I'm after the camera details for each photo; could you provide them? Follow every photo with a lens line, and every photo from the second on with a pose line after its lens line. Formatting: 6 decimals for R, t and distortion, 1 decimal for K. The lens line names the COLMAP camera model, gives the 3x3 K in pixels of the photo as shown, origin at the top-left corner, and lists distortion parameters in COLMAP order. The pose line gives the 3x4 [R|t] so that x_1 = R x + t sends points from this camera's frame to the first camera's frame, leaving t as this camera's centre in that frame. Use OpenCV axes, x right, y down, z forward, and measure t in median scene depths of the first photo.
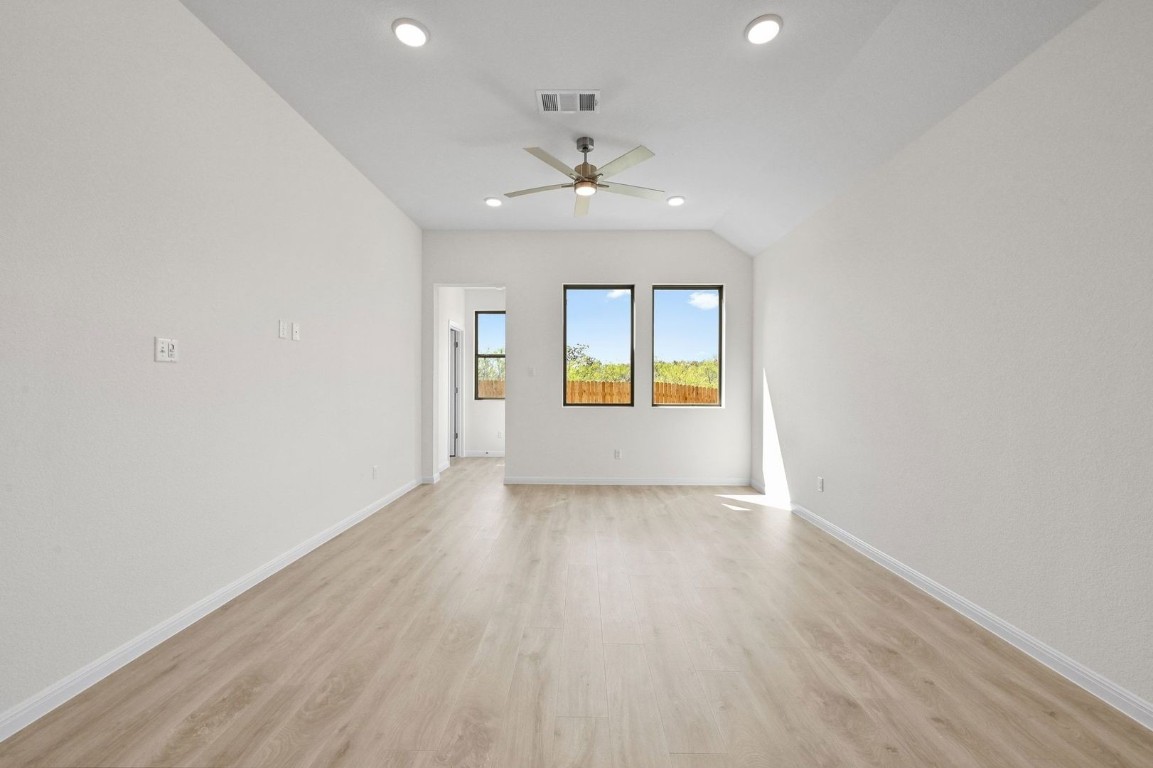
lens RADIAL K [[454.3, 0, 583.1], [0, 454.3, 385.9], [0, 0, 1]] dist [0.000193, 0.000543]
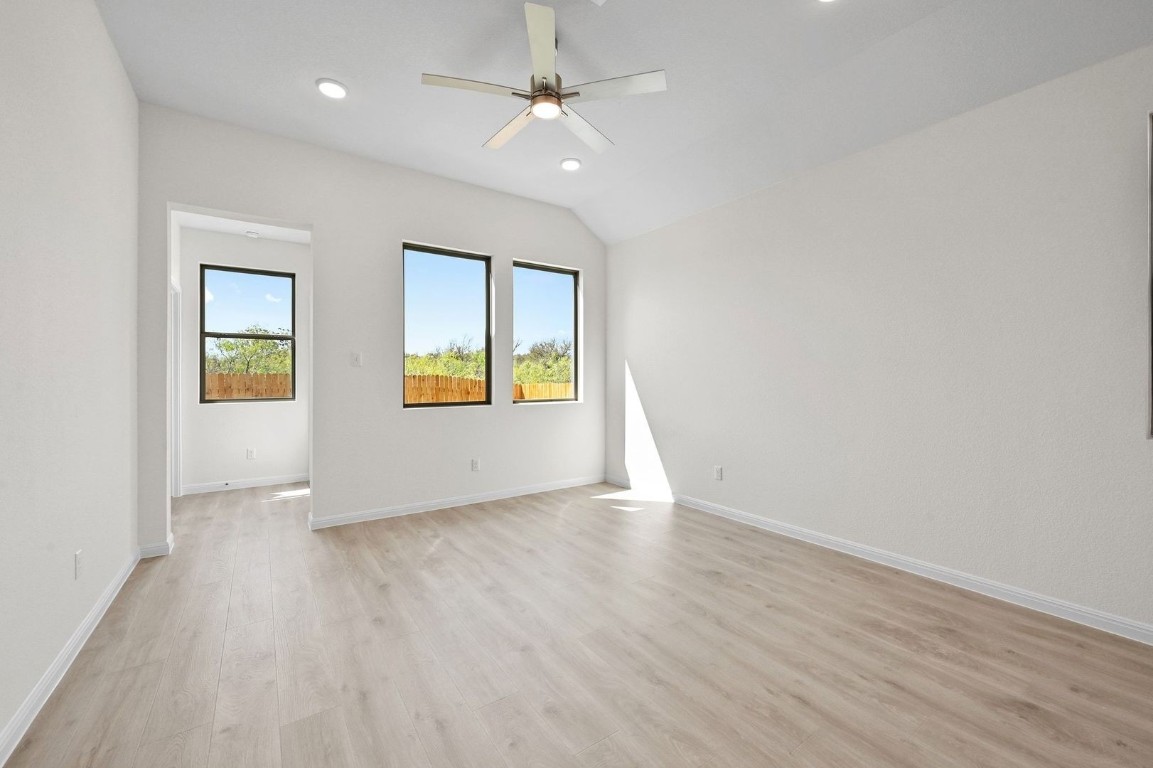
lens RADIAL K [[454.3, 0, 577.3], [0, 454.3, 378.1], [0, 0, 1]] dist [0.000193, 0.000543]
pose [[0.818062, -0.005021, 0.575109, -0.257601], [0.006844, 0.999976, -0.001006, -0.000438], [-0.575090, 0.004759, 0.818076, 0.261893]]
